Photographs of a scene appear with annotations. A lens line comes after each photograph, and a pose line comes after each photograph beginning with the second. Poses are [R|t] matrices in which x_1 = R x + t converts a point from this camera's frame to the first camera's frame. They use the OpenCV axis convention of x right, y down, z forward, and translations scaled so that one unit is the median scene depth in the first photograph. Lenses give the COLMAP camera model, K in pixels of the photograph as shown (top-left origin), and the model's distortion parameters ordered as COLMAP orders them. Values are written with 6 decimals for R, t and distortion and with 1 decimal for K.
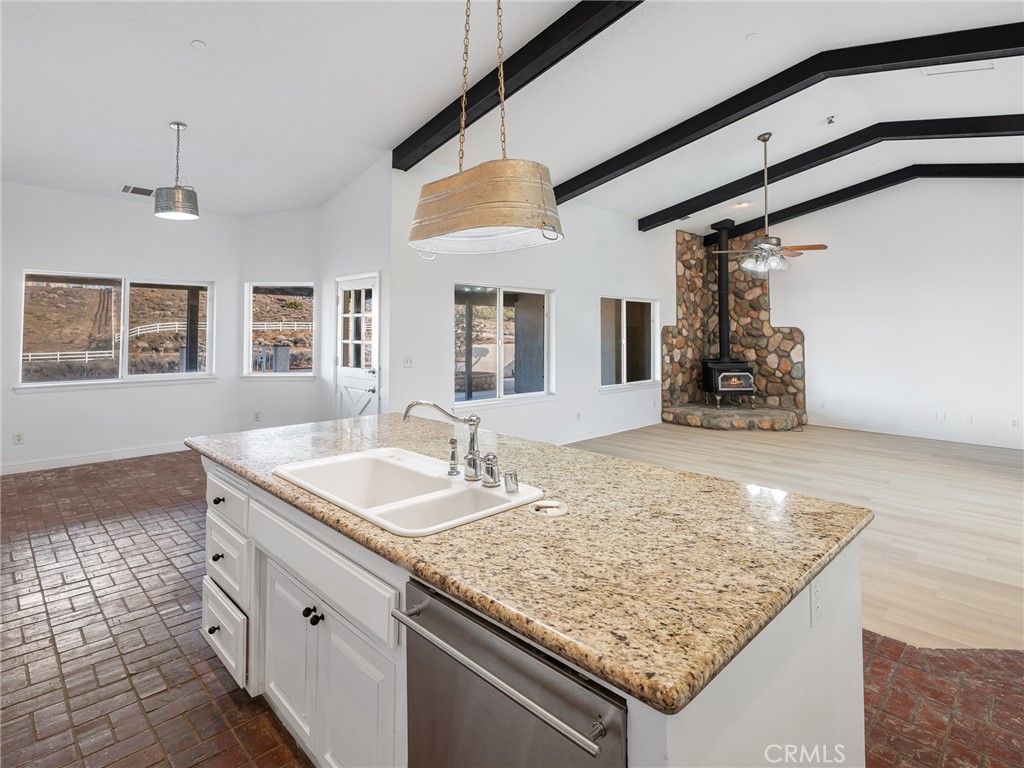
lens RADIAL K [[530.5, 0, 508.7], [0, 530.5, 310.2], [0, 0, 1]] dist [-0.003294, -0.000935]
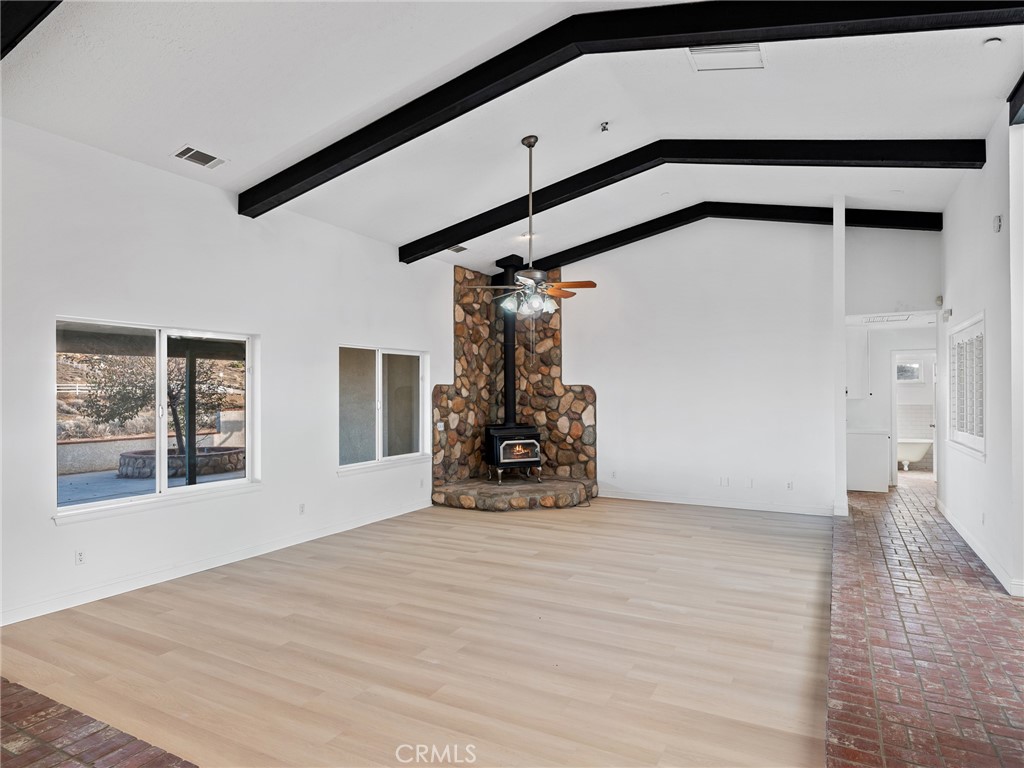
lens RADIAL K [[599.8, 0, 509.4], [0, 599.8, 389.8], [0, 0, 1]] dist [-0.003422, -0.000227]
pose [[0.955194, -0.009576, 0.295827, 0.132363], [-0.000948, 0.999372, 0.035411, 0.005215], [-0.295981, -0.034105, 0.954585, 0.107391]]
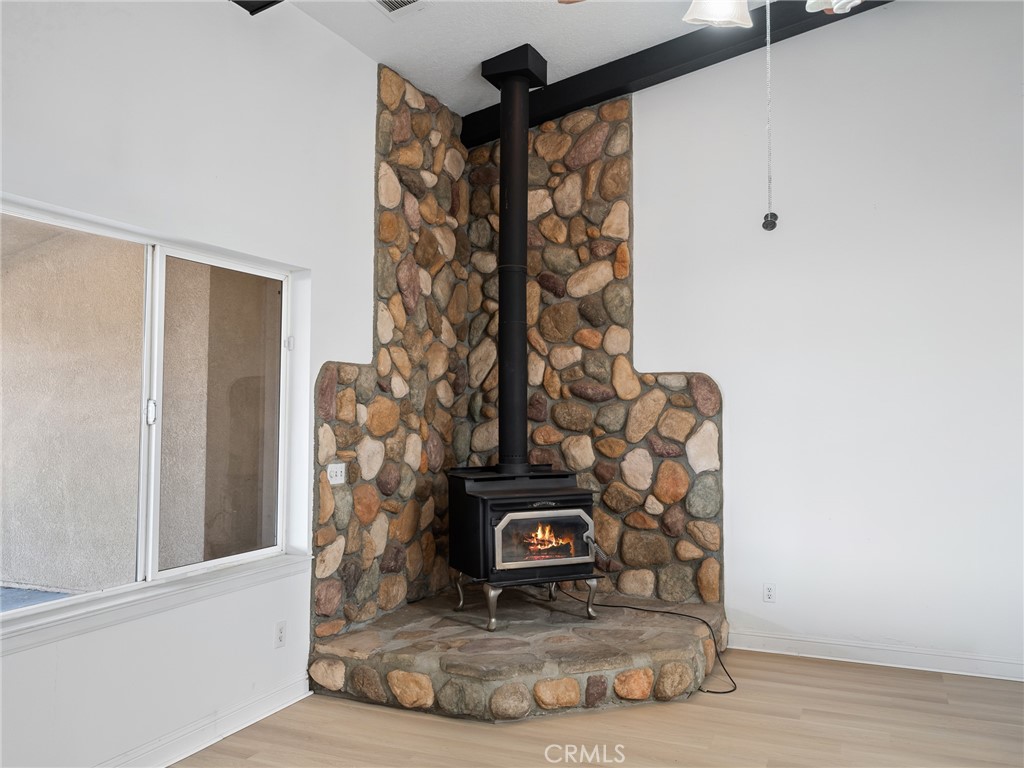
lens RADIAL K [[868.9, 0, 517.5], [0, 868.9, 378.9], [0, 0, 1]] dist [-0.006602, -0.000671]
pose [[0.919976, 0.014338, 0.391713, 0.202690], [-0.016900, 0.999852, 0.003094, 0.036380], [-0.391611, -0.009466, 0.920082, 0.515922]]
